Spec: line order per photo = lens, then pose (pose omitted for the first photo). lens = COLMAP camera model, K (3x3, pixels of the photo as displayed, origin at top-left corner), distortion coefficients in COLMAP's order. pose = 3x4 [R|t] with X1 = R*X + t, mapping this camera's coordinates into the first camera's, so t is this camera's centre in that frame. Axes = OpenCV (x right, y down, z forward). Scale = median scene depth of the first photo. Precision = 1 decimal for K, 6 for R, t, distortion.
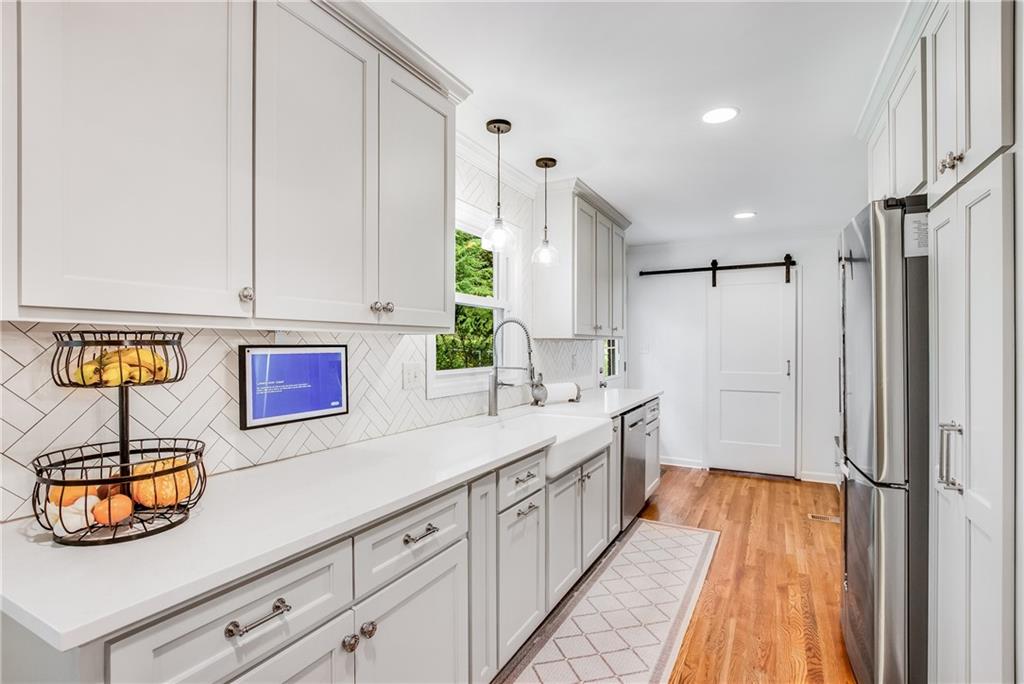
lens RADIAL K [[492.8, 0, 512.9], [0, 492.8, 348.1], [0, 0, 1]] dist [-0.009265, 0.001264]
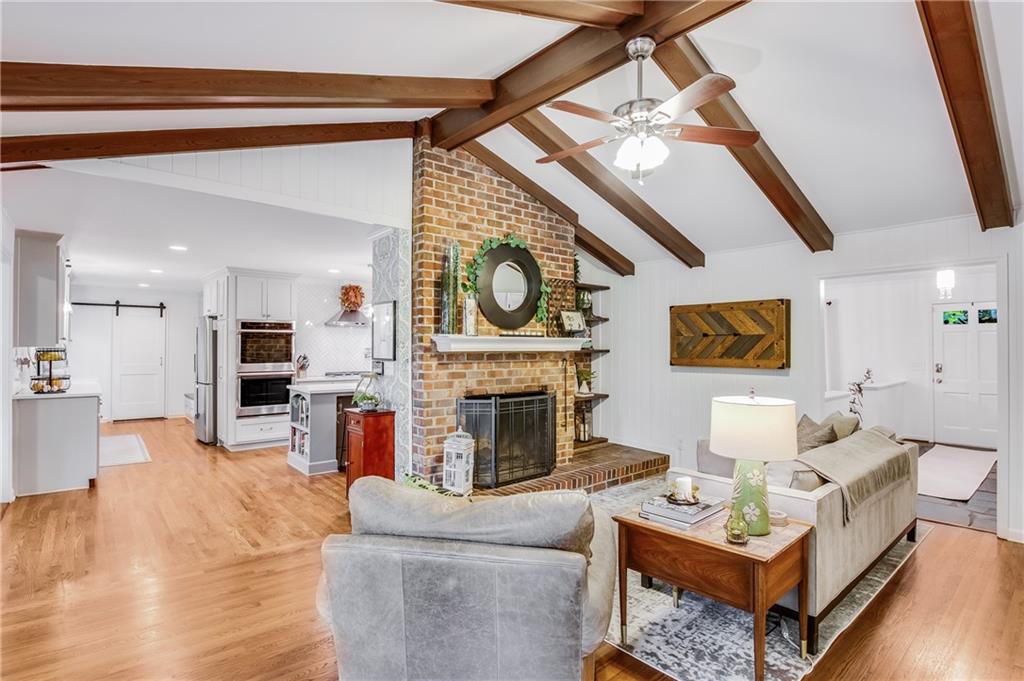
lens RADIAL K [[492.8, 0, 500.6], [0, 492.8, 345.4], [0, 0, 1]] dist [-0.009265, 0.001264]
pose [[0.370808, 0.005861, 0.928691, -1.342003], [0.001362, 0.999976, -0.006854, -0.009982], [-0.928709, 0.003807, 0.370791, -1.741049]]
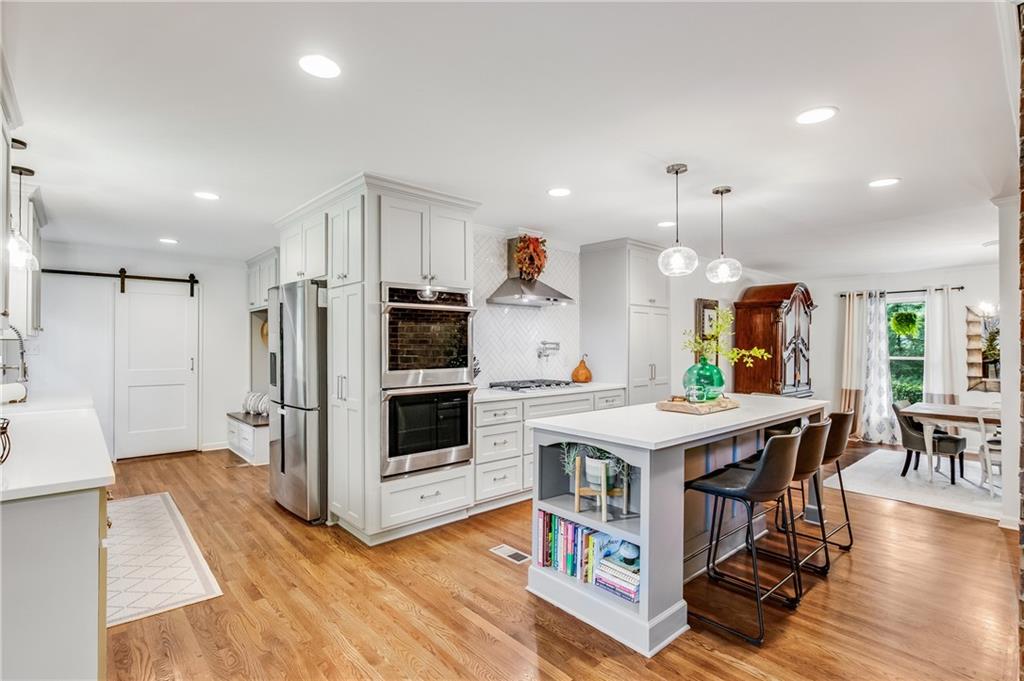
lens RADIAL K [[492.8, 0, 512.1], [0, 492.8, 345.7], [0, 0, 1]] dist [-0.009265, 0.001264]
pose [[0.343761, 0.000113, 0.939057, -0.611517], [0.006721, 0.999974, -0.002581, 0.004571], [-0.939033, 0.007198, 0.343752, -0.369483]]
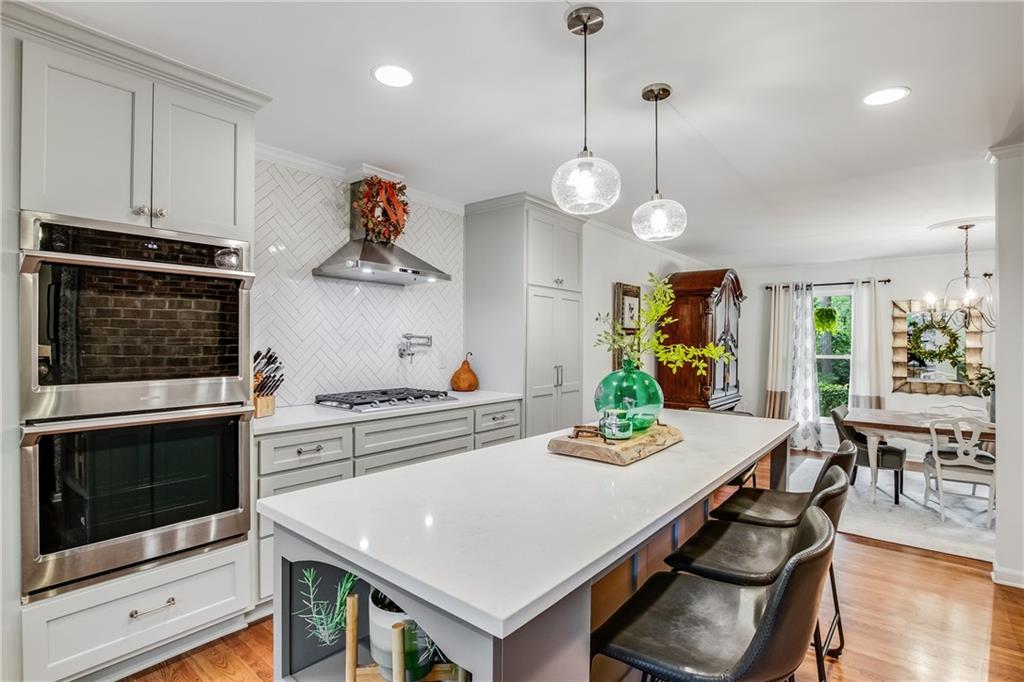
lens RADIAL K [[492.8, 0, 514.7], [0, 492.8, 347.6], [0, 0, 1]] dist [-0.009265, 0.001264]
pose [[0.186965, -0.008884, 0.982326, -0.061513], [0.001384, 0.999960, 0.008780, 0.008883], [-0.982366, -0.000282, 0.186970, -0.367438]]
